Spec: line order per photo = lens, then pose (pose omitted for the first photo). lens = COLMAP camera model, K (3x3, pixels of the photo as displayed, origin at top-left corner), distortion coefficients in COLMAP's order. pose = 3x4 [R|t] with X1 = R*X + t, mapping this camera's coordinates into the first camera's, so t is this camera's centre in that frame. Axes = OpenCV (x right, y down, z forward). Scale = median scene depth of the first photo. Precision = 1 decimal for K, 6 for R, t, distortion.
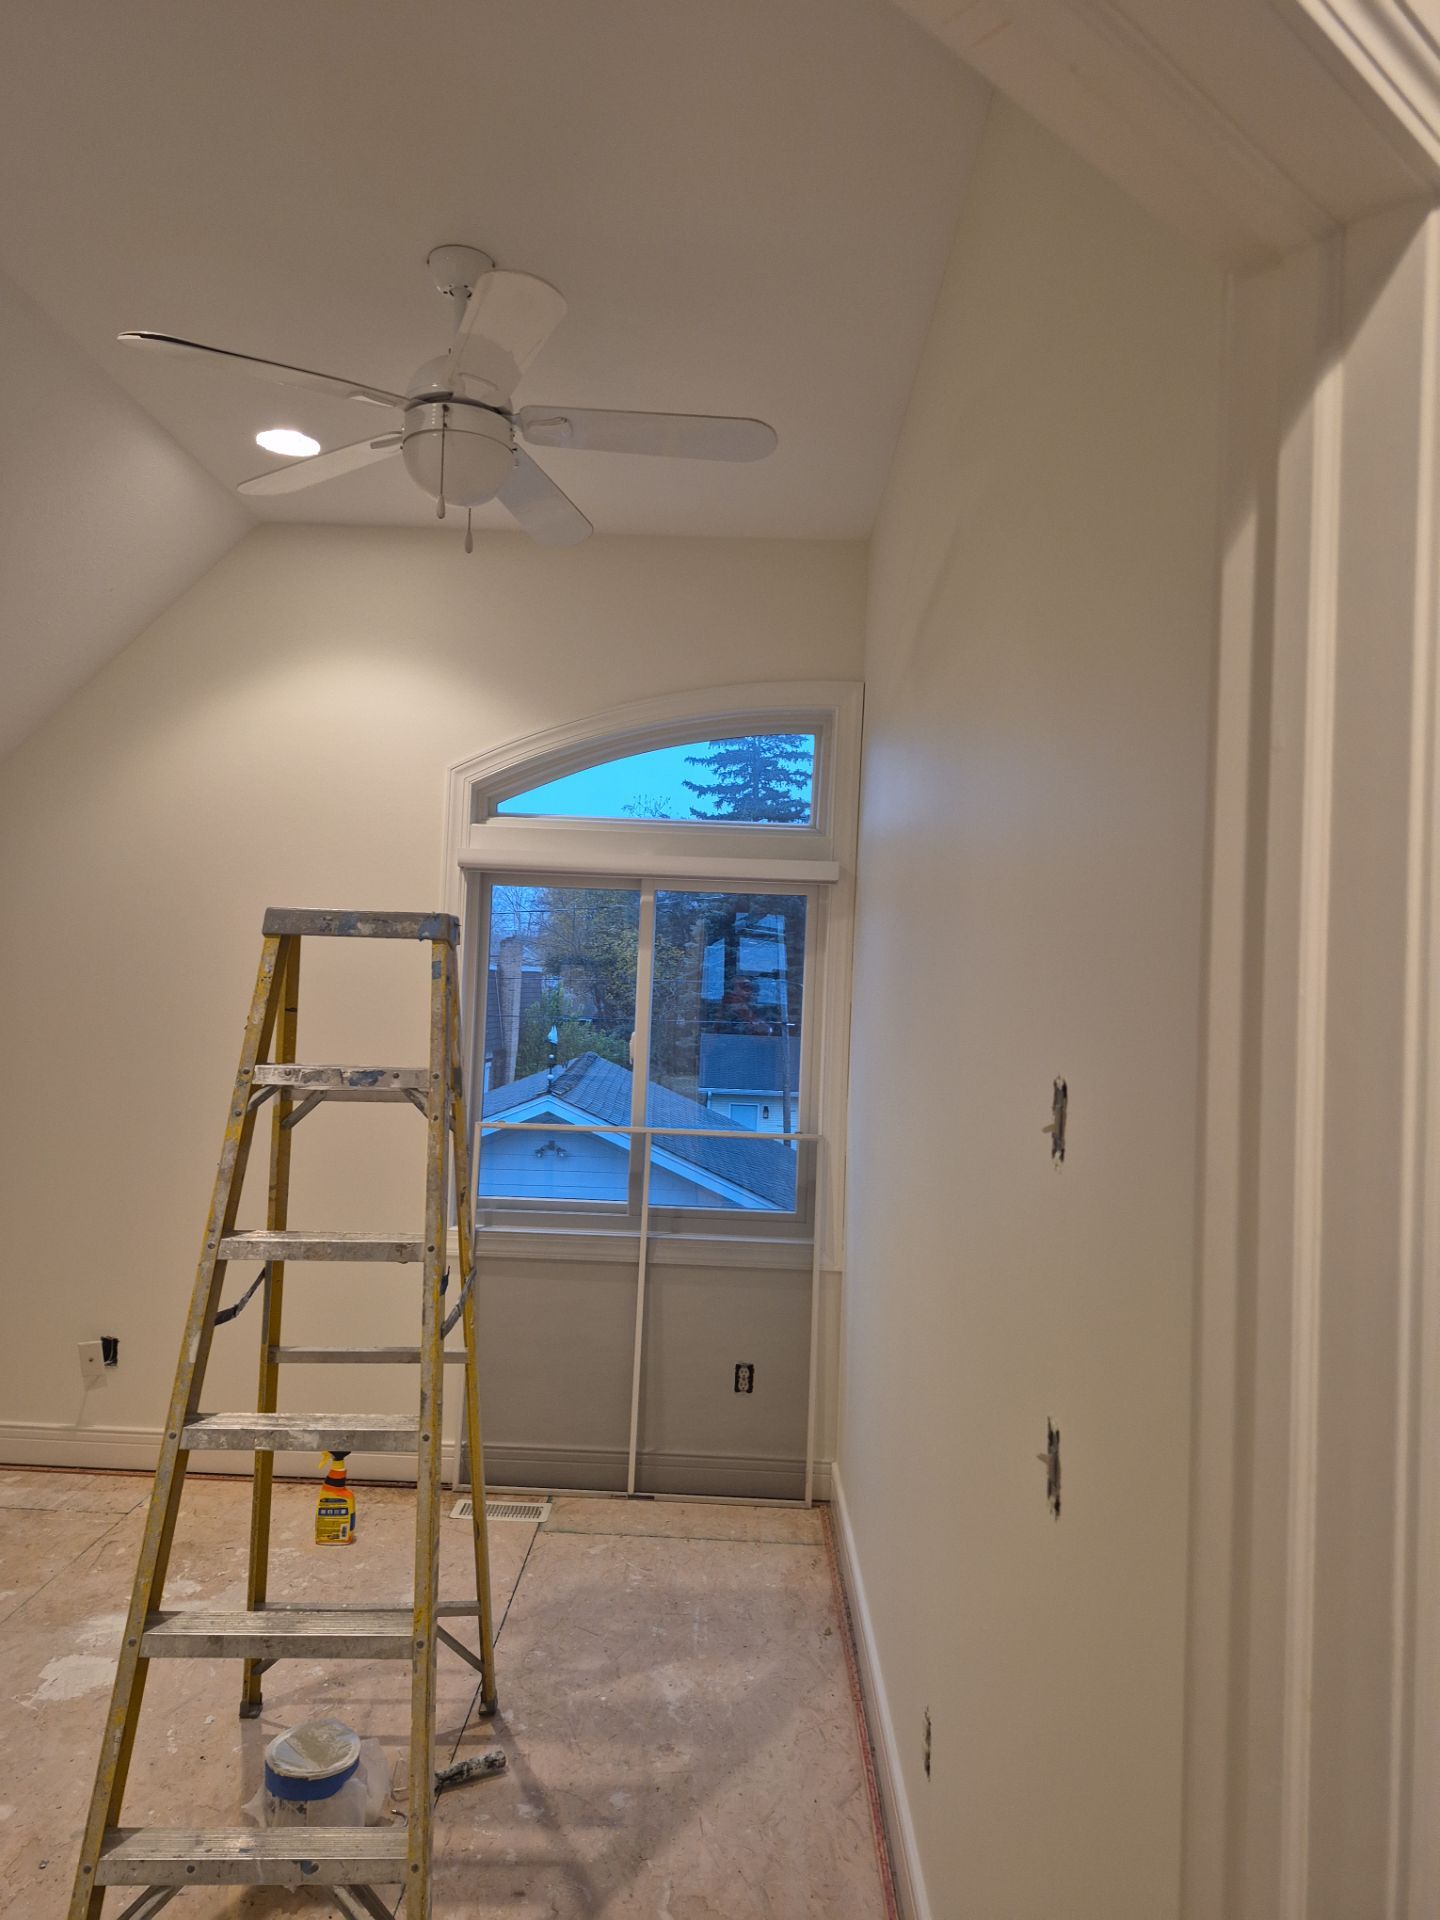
lens RADIAL K [[1363.8, 0, 713.9], [0, 1363.8, 952.4], [0, 0, 1]] dist [0.040791, -0.030868]
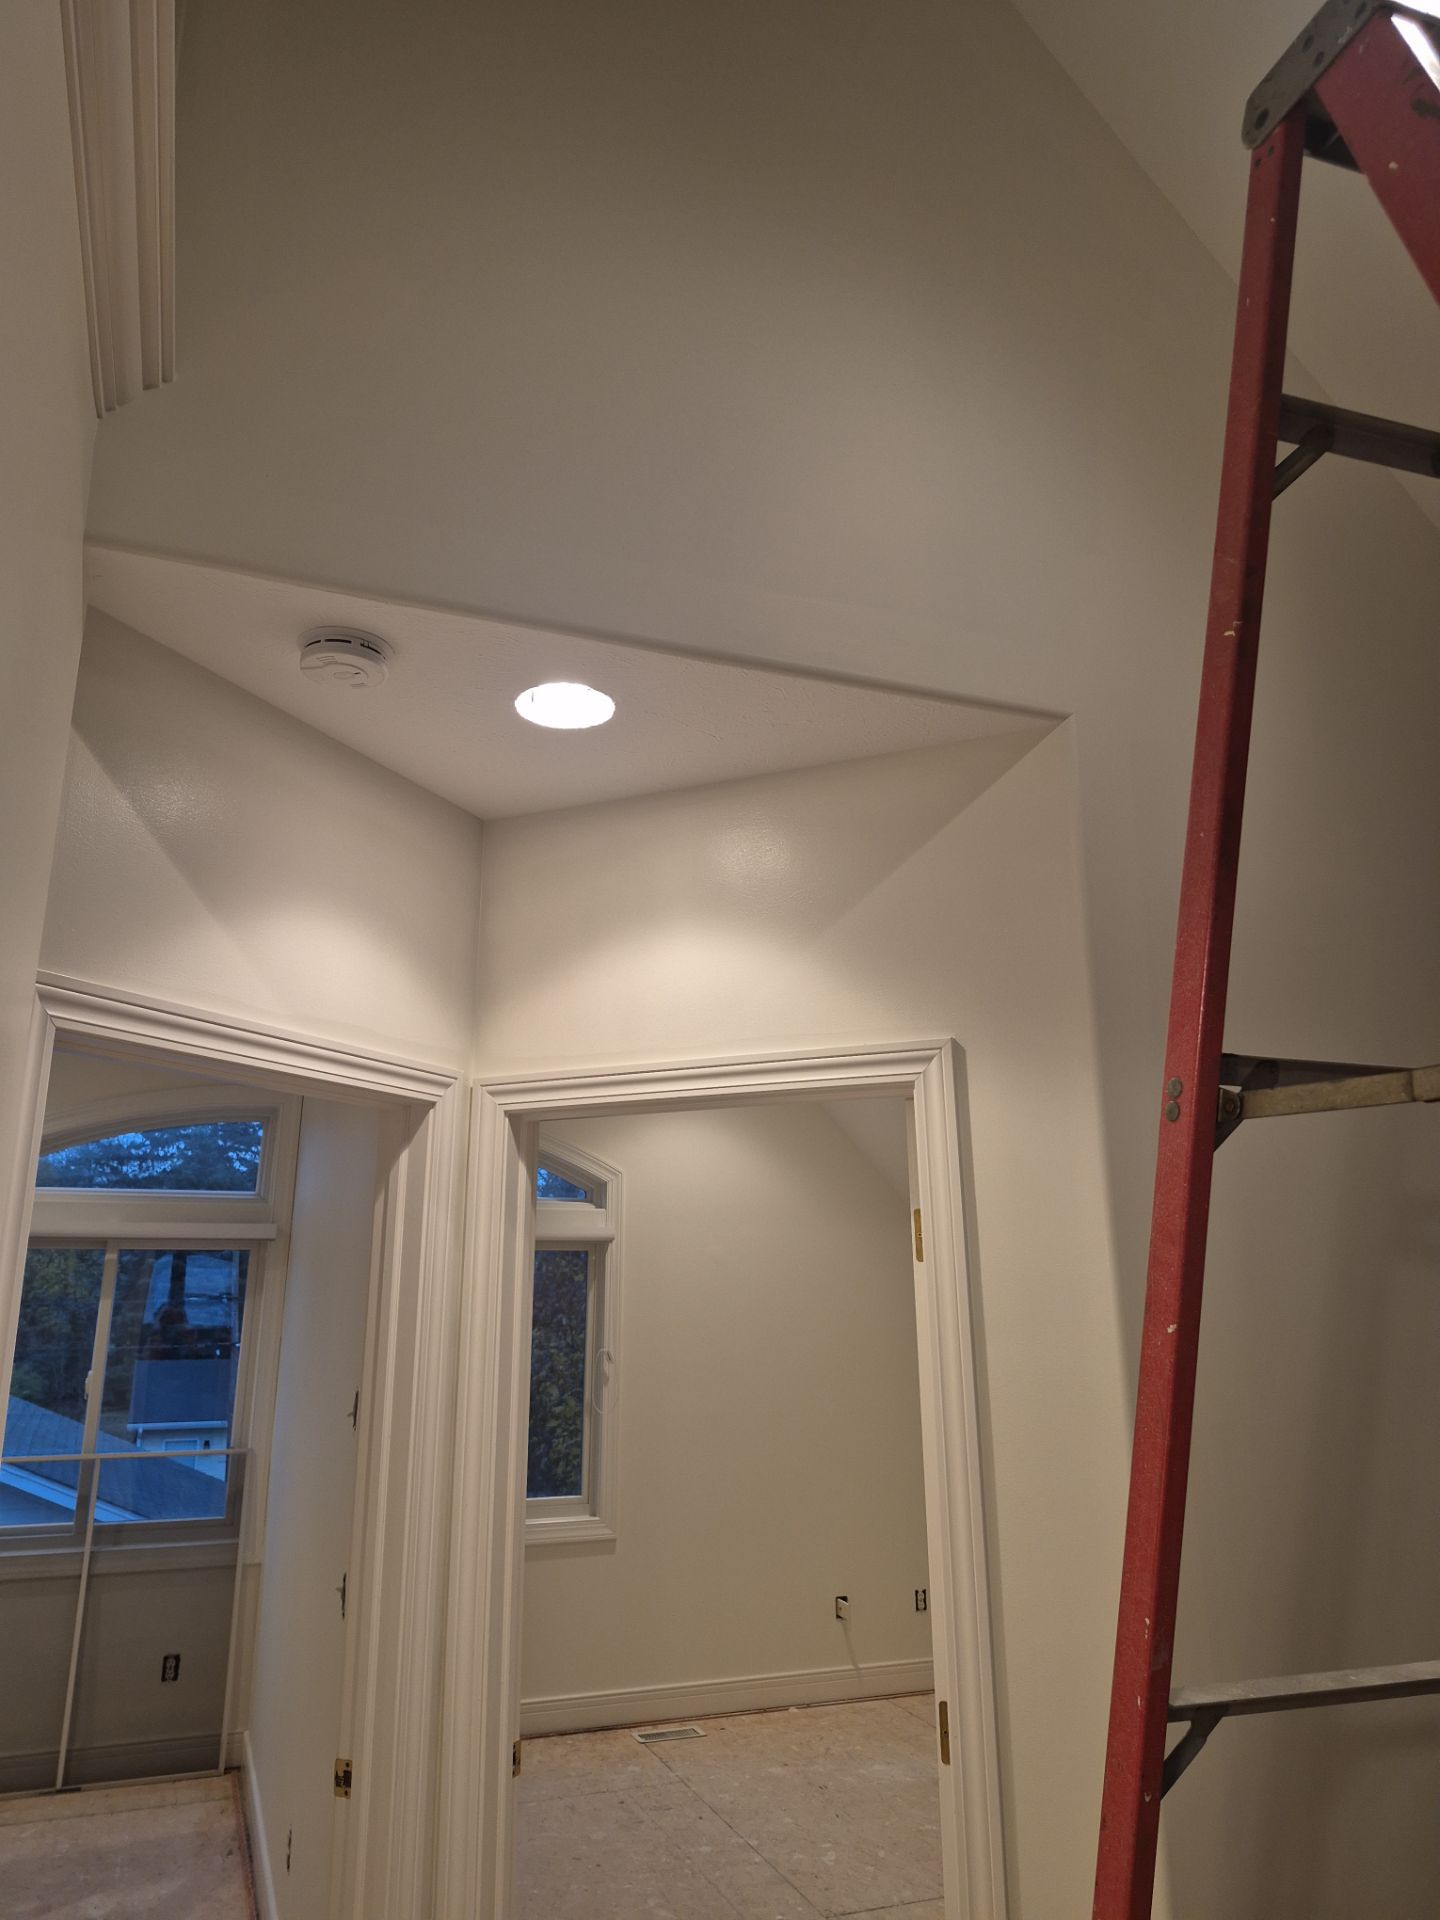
lens RADIAL K [[1363.8, 0, 713.9], [0, 1363.8, 952.4], [0, 0, 1]] dist [0.040791, -0.030868]
pose [[0.929522, 0.057392, 0.364273, -0.011964], [0.023162, 0.976778, -0.212998, -0.032855], [-0.368039, 0.206423, 0.906607, -0.402679]]
